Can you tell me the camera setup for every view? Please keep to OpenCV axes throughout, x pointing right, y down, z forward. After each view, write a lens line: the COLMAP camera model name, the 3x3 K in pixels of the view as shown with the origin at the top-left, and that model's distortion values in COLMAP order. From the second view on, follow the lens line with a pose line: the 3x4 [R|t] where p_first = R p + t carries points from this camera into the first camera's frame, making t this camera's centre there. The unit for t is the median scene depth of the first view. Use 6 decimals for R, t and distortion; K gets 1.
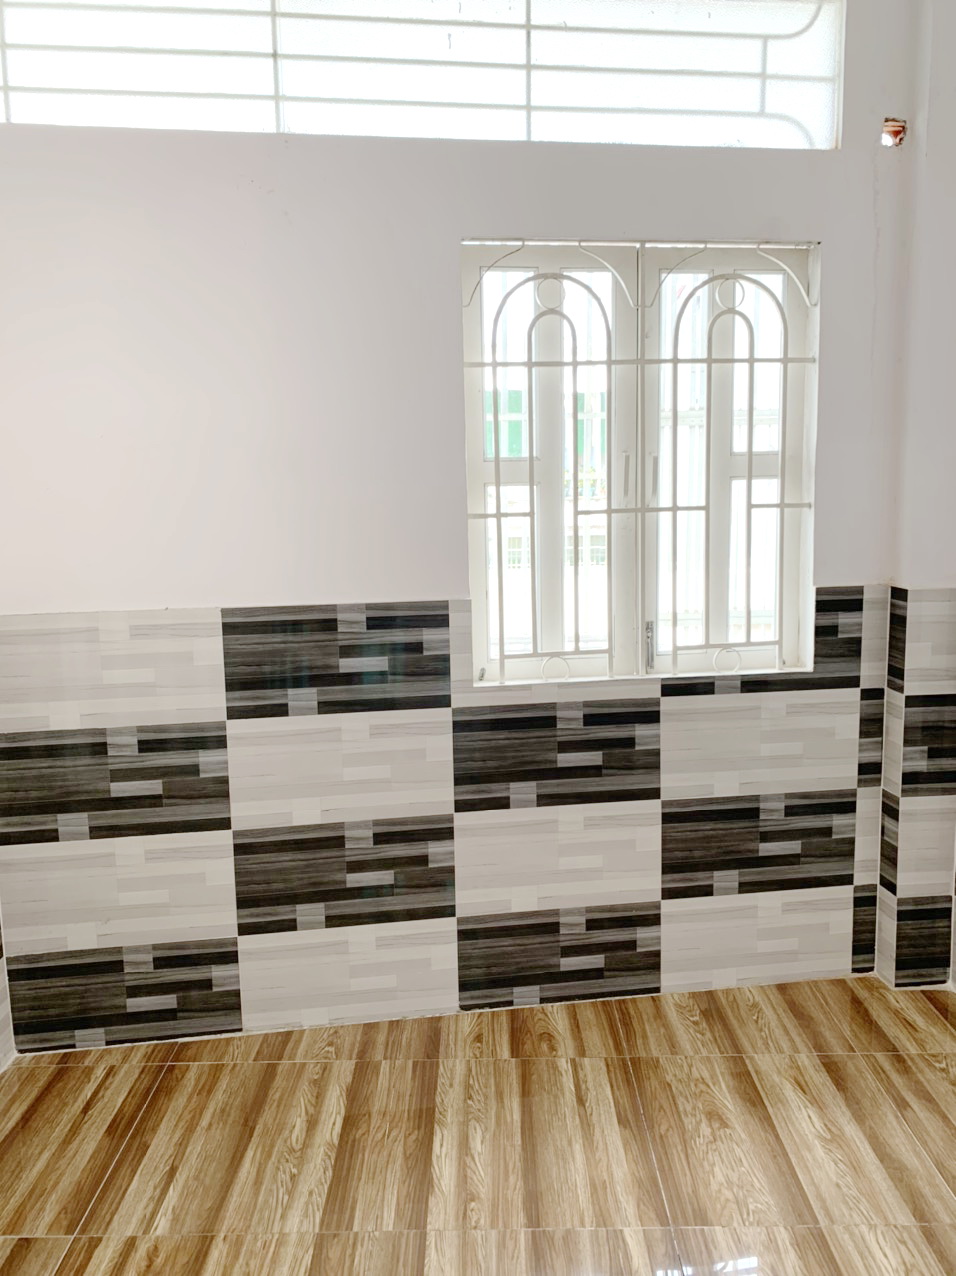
lens RADIAL K [[1027.7, 0, 478.0], [0, 1027.7, 638.0], [0, 0, 1]] dist [0.086052, 0.001013]
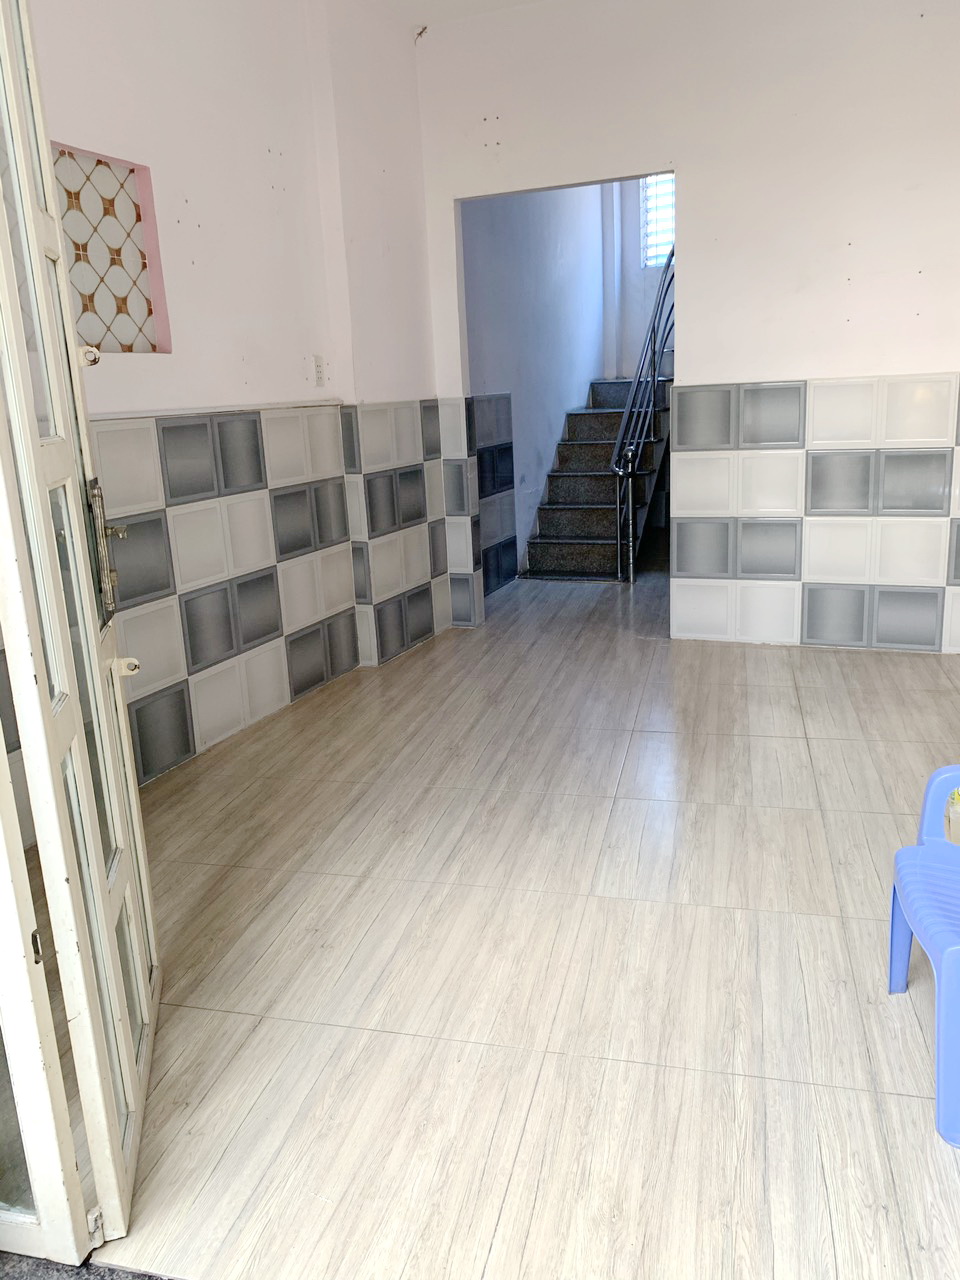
lens RADIAL K [[1030.9, 0, 480.0], [0, 1030.9, 640.0], [0, 0, 1]] dist [0.086052, 0.001013]
pose [[0.526497, -0.217244, 0.821952, -1.229507], [0.143692, 0.975631, 0.165821, 0.089860], [-0.837946, 0.030803, 0.544883, -0.011411]]
